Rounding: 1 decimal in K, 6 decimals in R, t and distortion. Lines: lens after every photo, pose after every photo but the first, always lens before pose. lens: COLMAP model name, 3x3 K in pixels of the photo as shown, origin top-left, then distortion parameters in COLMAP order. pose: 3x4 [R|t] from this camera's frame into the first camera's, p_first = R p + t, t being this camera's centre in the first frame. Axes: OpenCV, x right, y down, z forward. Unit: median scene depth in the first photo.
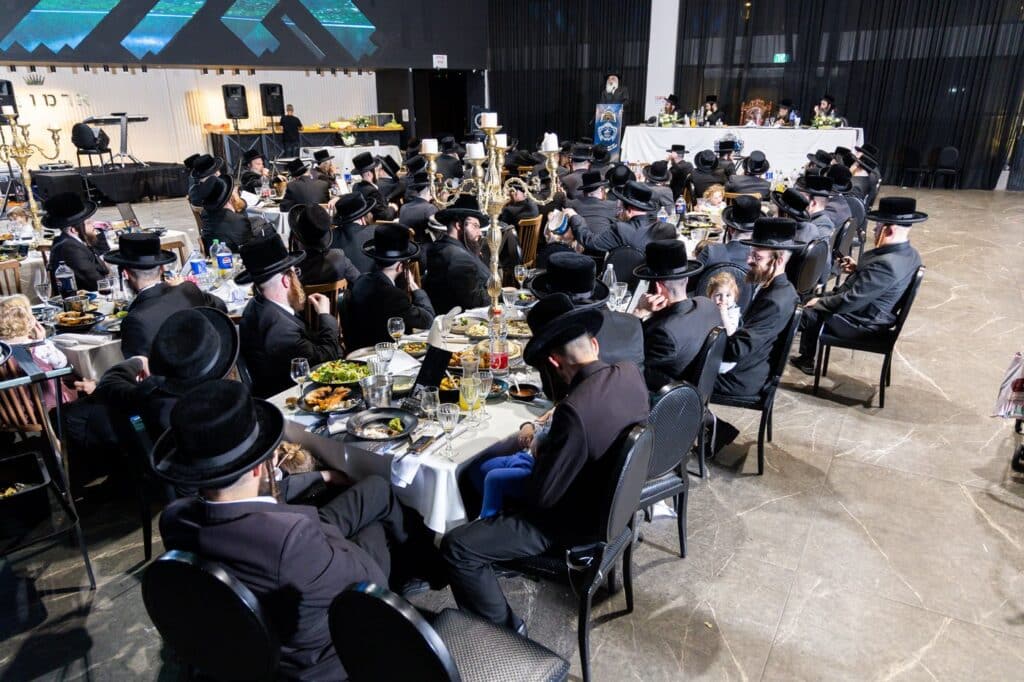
lens RADIAL K [[710.2, 0, 512.0], [0, 710.2, 341.0], [0, 0, 1]] dist [0.006850, 0.000487]
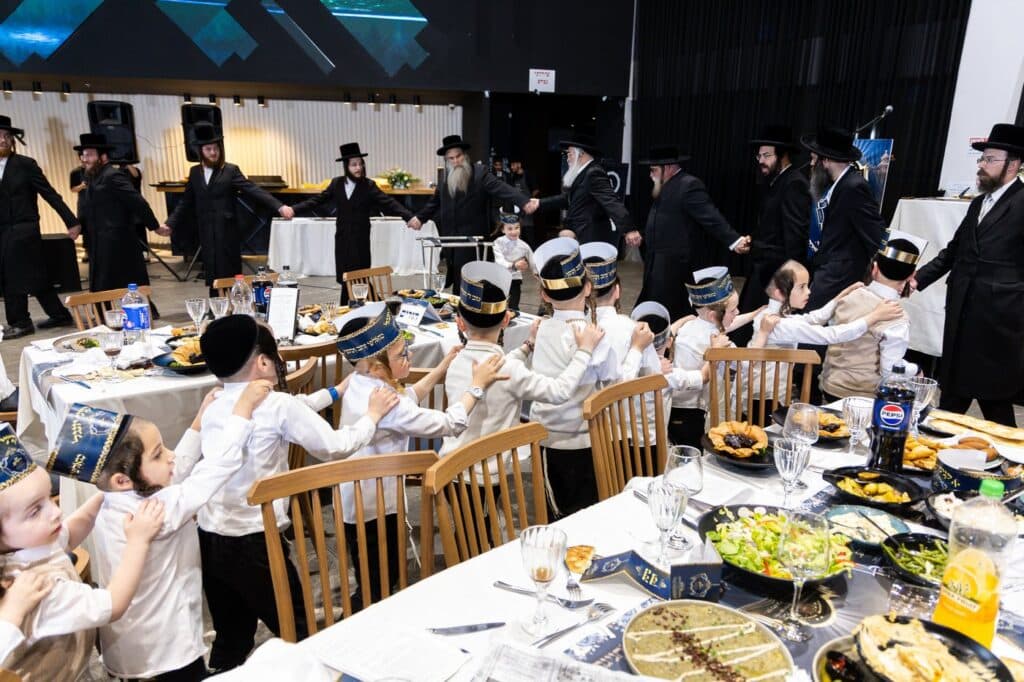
lens RADIAL K [[710.2, 0, 512.0], [0, 710.2, 341.0], [0, 0, 1]] dist [0.006850, 0.000487]
pose [[0.948796, 0.094714, -0.301354, 0.075481], [-0.121553, 0.990003, -0.071548, -0.154133], [0.291565, 0.104515, 0.950824, 0.513571]]
